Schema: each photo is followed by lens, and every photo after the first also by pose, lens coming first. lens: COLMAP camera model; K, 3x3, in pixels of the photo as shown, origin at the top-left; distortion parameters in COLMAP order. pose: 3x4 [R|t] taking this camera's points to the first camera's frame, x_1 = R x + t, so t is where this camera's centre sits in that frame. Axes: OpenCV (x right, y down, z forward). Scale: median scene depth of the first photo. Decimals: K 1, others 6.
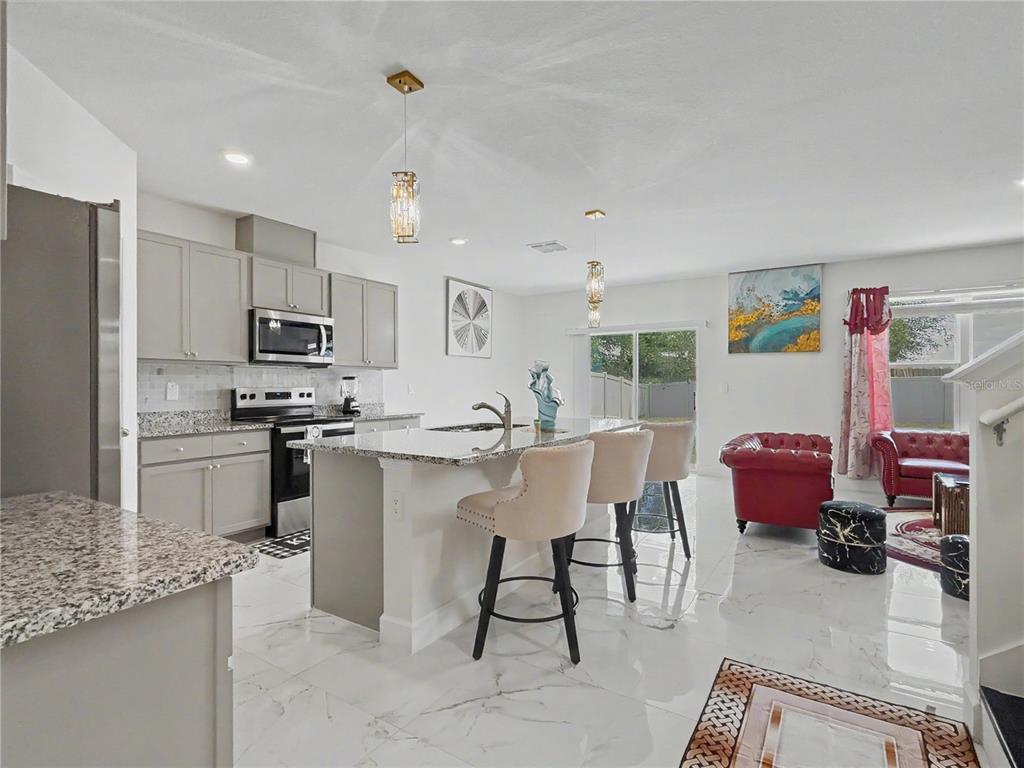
lens RADIAL K [[517.1, 0, 513.8], [0, 517.1, 385.5], [0, 0, 1]] dist [-0.002541, 0.001508]
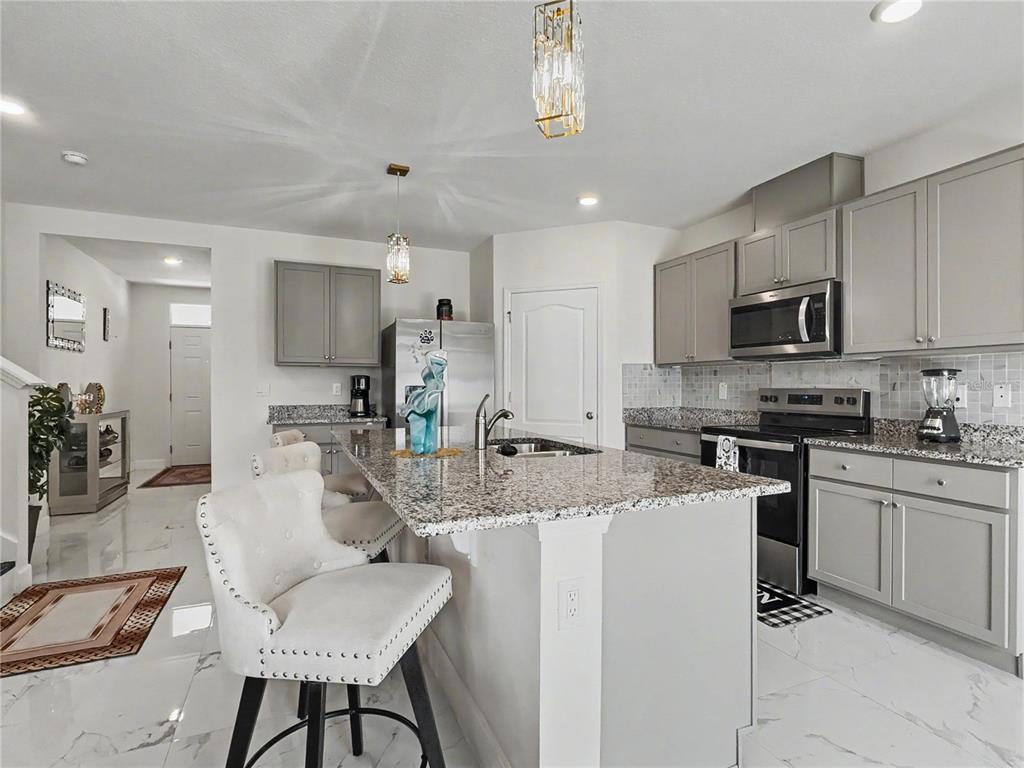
lens RADIAL K [[517.1, 0, 510.4], [0, 517.1, 384.3], [0, 0, 1]] dist [-0.002541, 0.001508]
pose [[-0.563847, 0.001794, -0.825877, 0.340836], [-0.001303, 0.999994, 0.003062, -0.003457], [0.825878, 0.002803, -0.563842, 0.893011]]
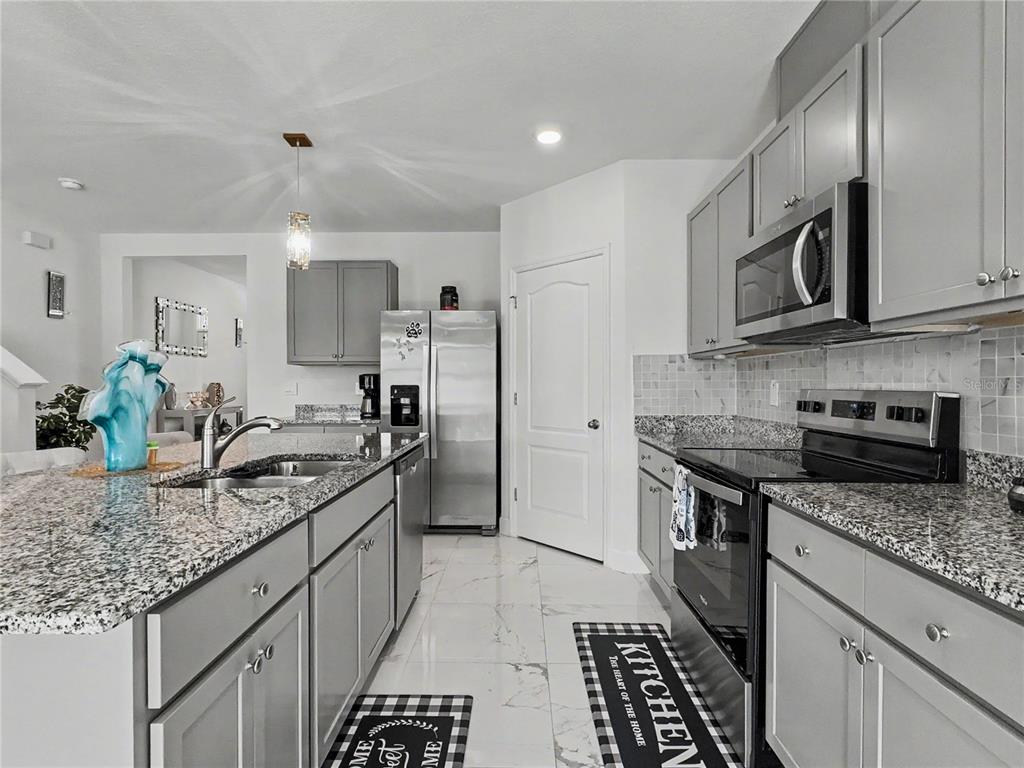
lens RADIAL K [[517.1, 0, 508.6], [0, 517.1, 389.0], [0, 0, 1]] dist [-0.002541, 0.001508]
pose [[-0.854544, 0.009526, -0.519292, 0.002548], [0.002436, 0.999894, 0.014333, -0.003183], [0.519374, 0.010983, -0.854476, 1.013323]]
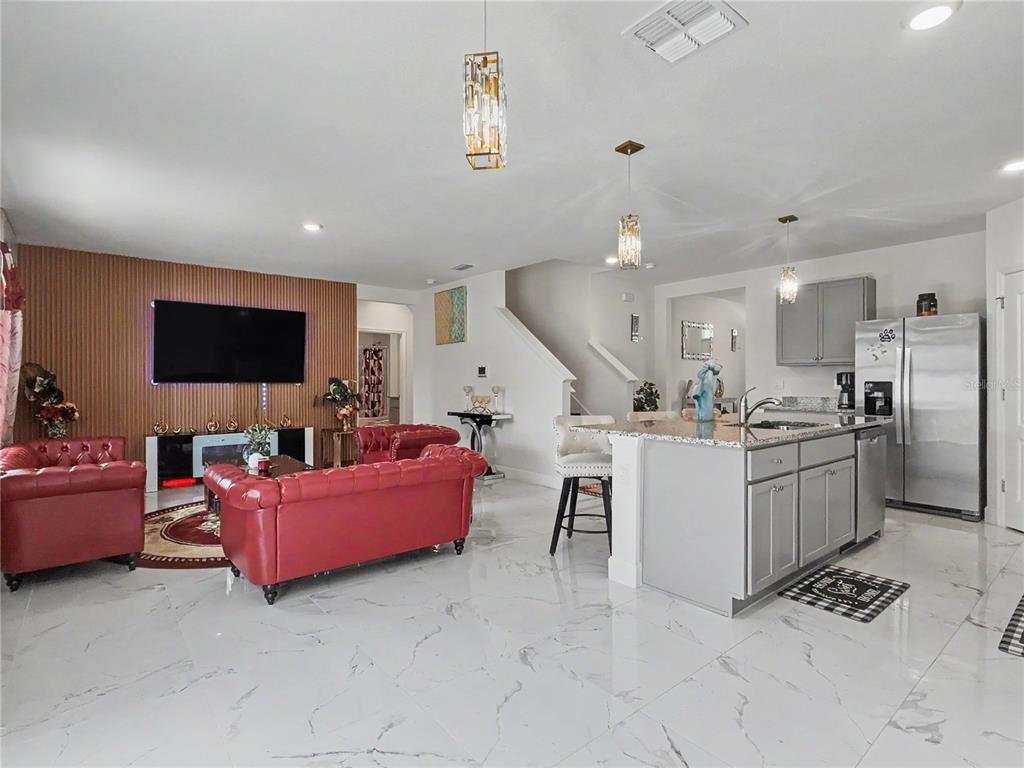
lens RADIAL K [[517.1, 0, 516.3], [0, 517.1, 380.9], [0, 0, 1]] dist [-0.002541, 0.001508]
pose [[-0.953098, 0.003938, 0.302635, 0.070750], [0.004669, 0.999988, 0.001693, -0.003926], [-0.302625, 0.003027, -0.953105, 1.341780]]
